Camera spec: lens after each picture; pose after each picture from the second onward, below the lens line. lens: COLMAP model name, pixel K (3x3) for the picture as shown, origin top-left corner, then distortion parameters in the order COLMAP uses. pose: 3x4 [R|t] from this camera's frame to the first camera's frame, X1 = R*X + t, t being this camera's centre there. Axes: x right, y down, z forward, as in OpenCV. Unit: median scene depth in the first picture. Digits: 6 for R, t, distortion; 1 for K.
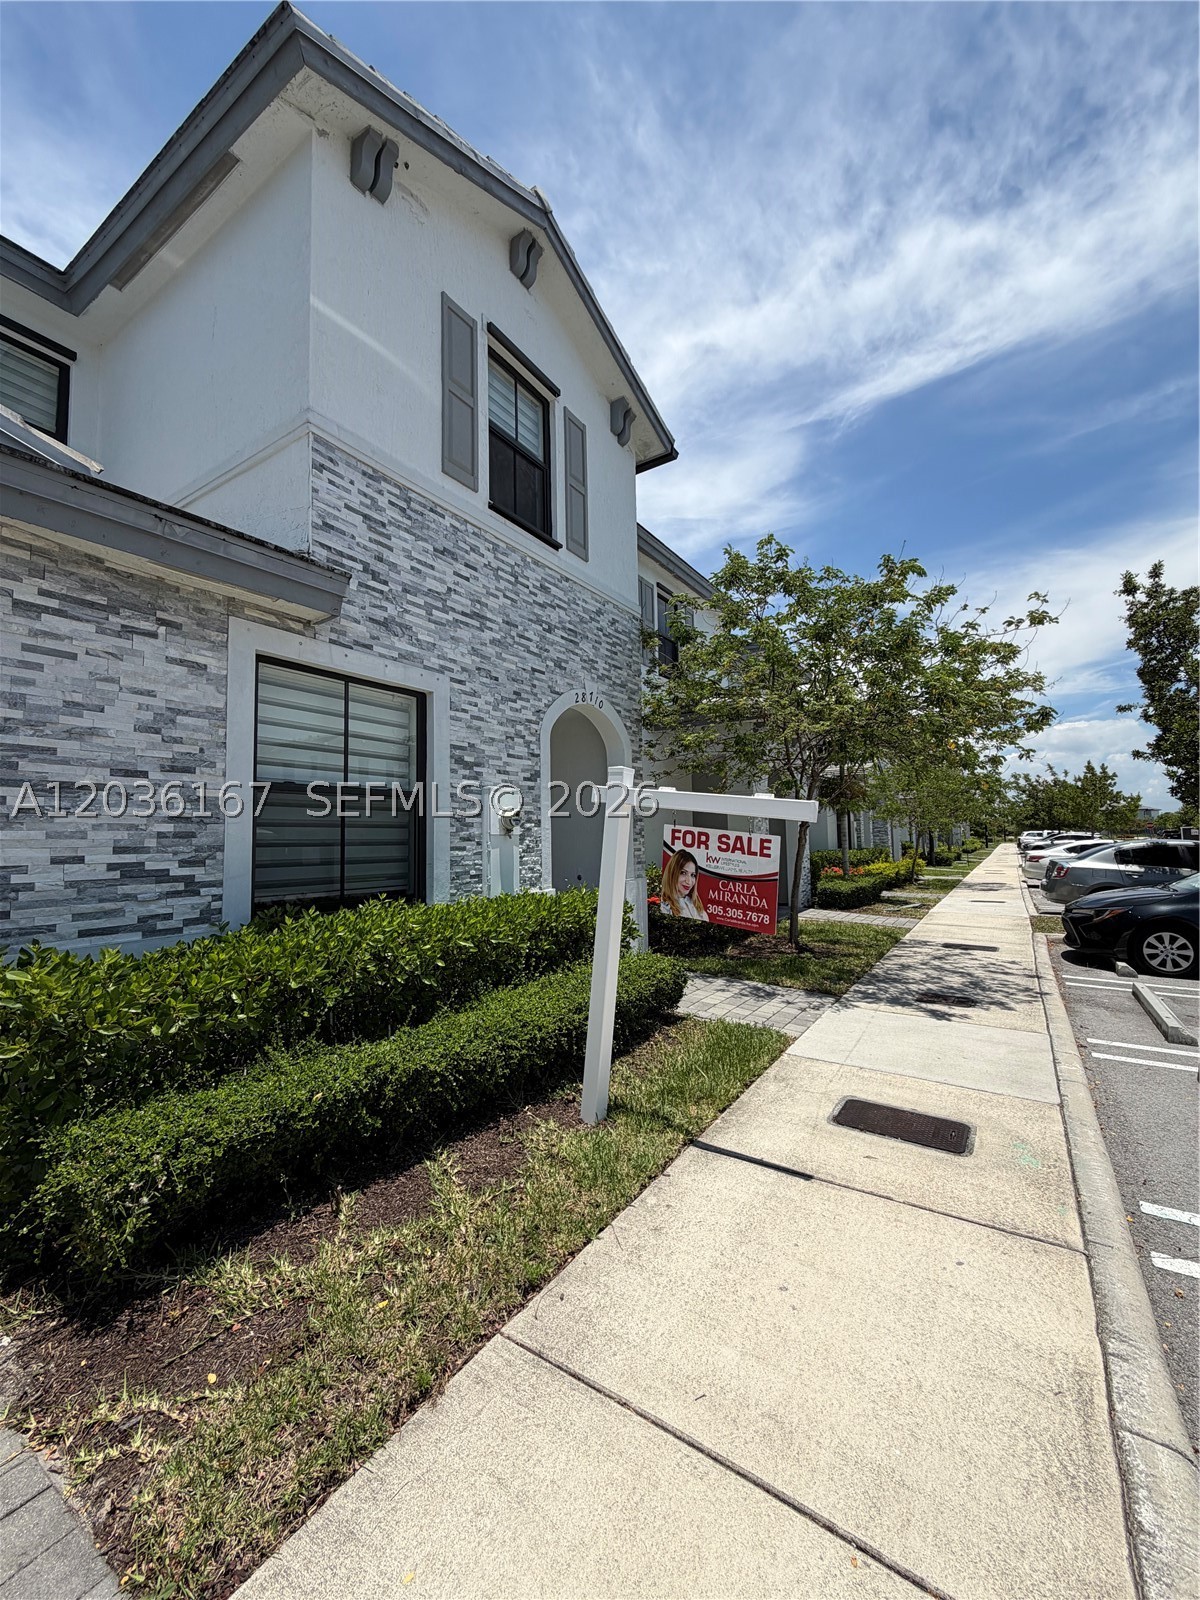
lens RADIAL K [[640.0, 0, 598.7], [0, 640.0, 797.6], [0, 0, 1]] dist [-0.000455, 0.000316]
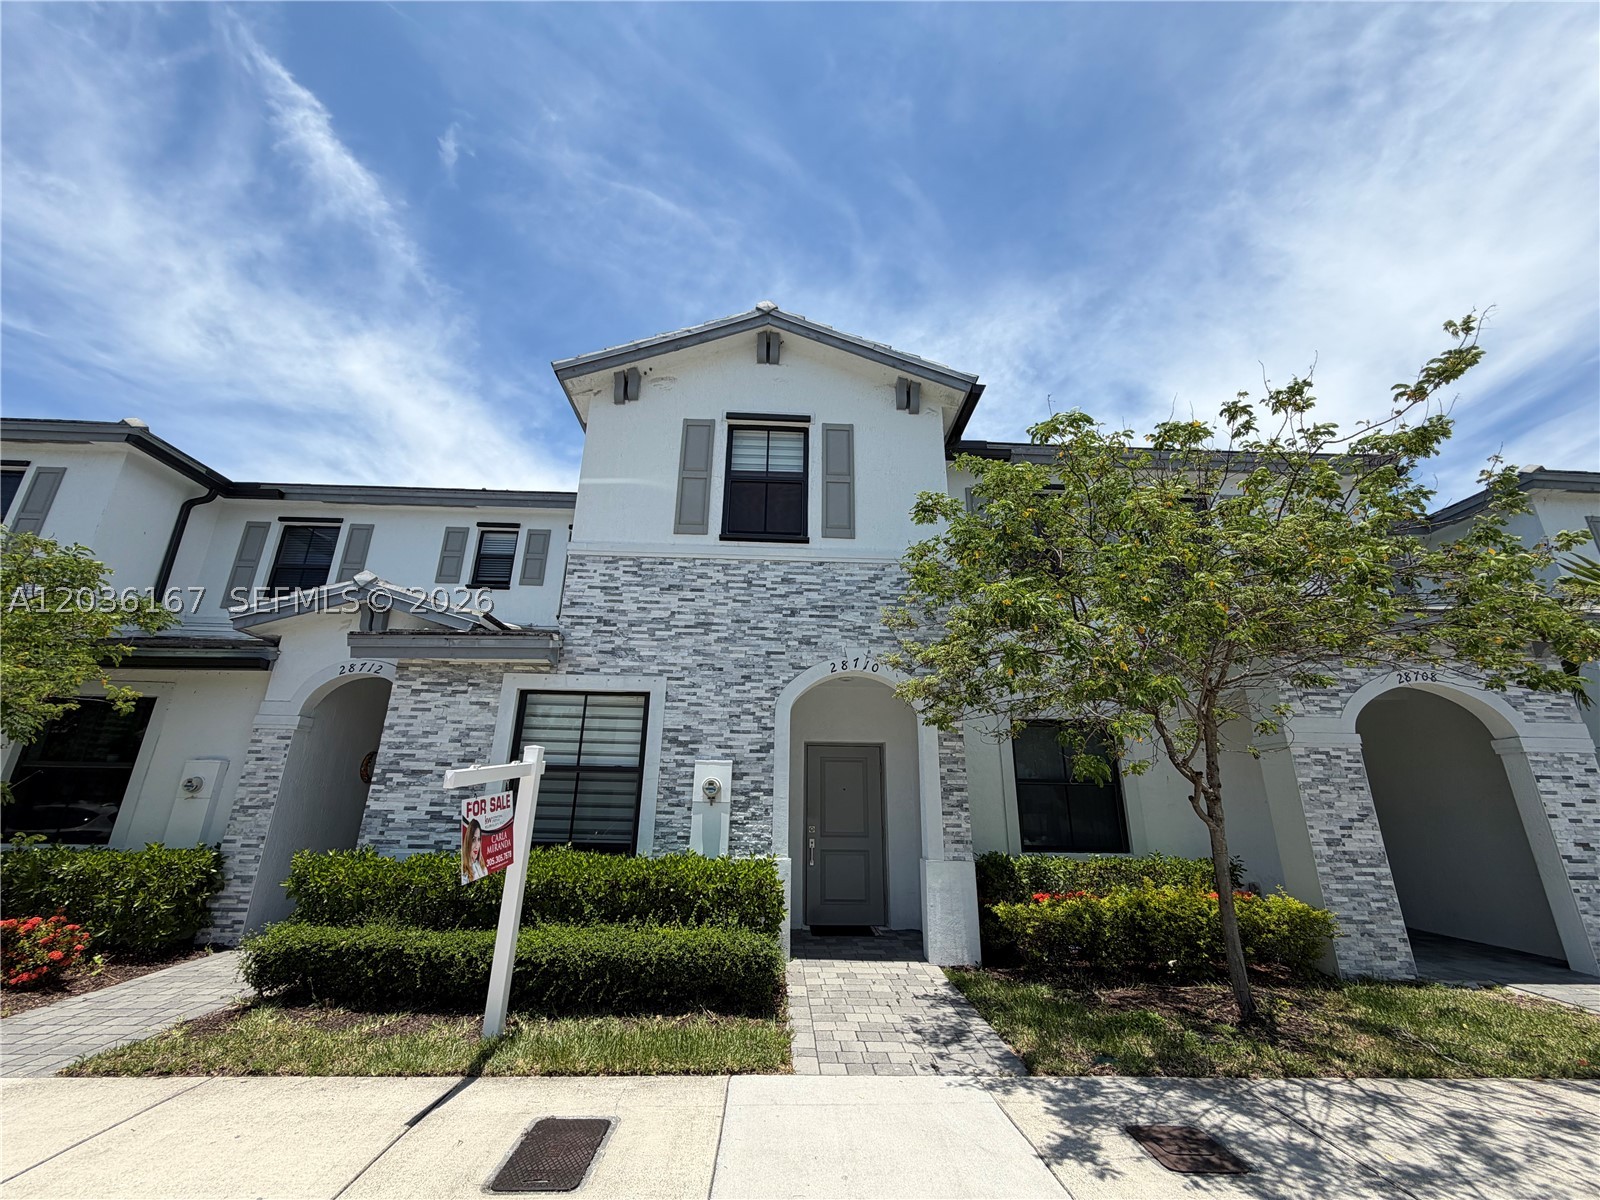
lens RADIAL K [[640.0, 0, 797.6], [0, 640.0, 597.8], [0, 0, 1]] dist [-0.000455, 0.000316]
pose [[0.573682, -0.237387, -0.783924, 1.021788], [0.027397, 0.962106, -0.271295, 0.022277], [0.818620, 0.134160, 0.558447, 0.460787]]
